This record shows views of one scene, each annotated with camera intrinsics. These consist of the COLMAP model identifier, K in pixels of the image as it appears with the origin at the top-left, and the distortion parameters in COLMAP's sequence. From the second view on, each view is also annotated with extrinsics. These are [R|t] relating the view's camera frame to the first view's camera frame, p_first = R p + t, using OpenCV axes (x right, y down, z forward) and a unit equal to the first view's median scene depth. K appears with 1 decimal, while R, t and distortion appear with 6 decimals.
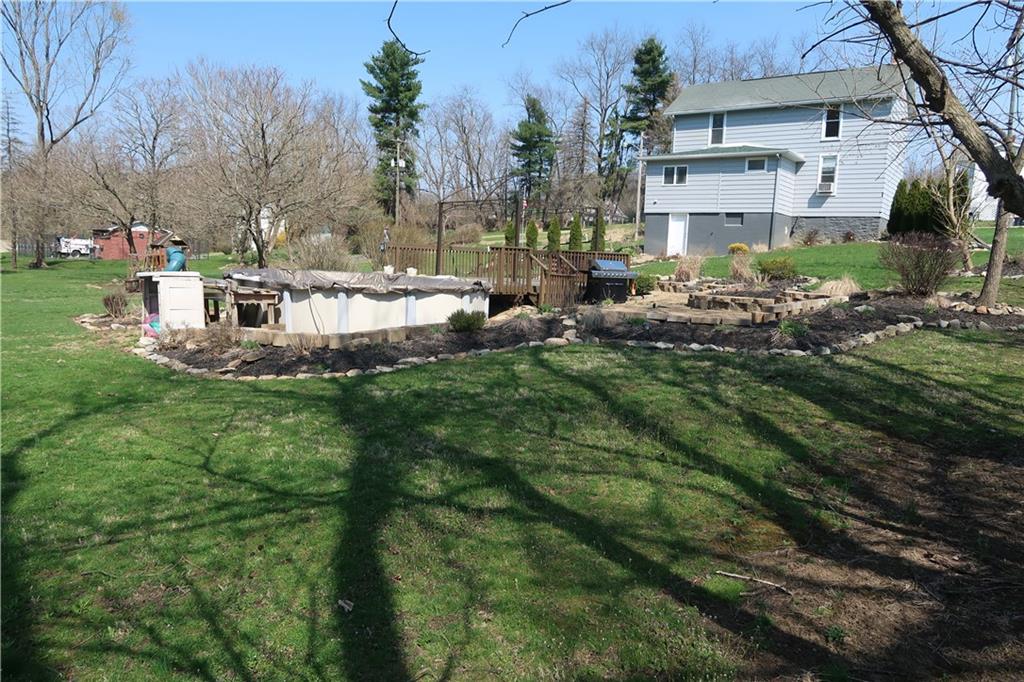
lens RADIAL K [[707.6, 0, 512.0], [0, 707.6, 341.0], [0, 0, 1]] dist [-0.020444, 0.000454]
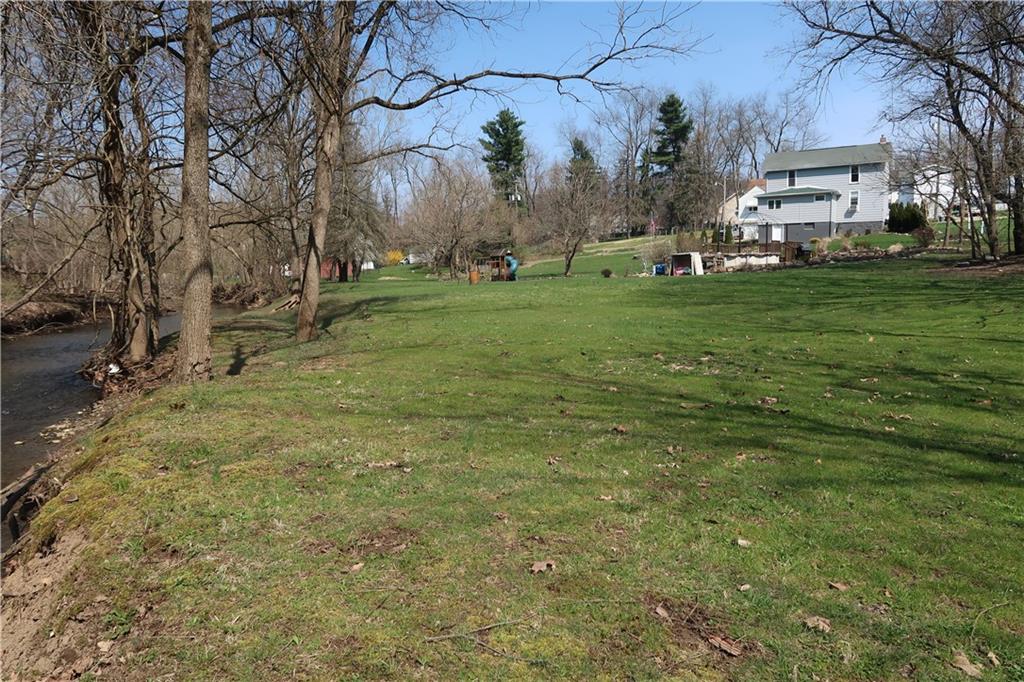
lens RADIAL K [[707.6, 0, 512.0], [0, 707.6, 341.0], [0, 0, 1]] dist [-0.020444, 0.000454]
pose [[0.995541, -0.063425, 0.069830, -0.604416], [0.064957, 0.997690, -0.019884, 0.118690], [-0.068408, 0.024331, 0.997361, -0.803801]]
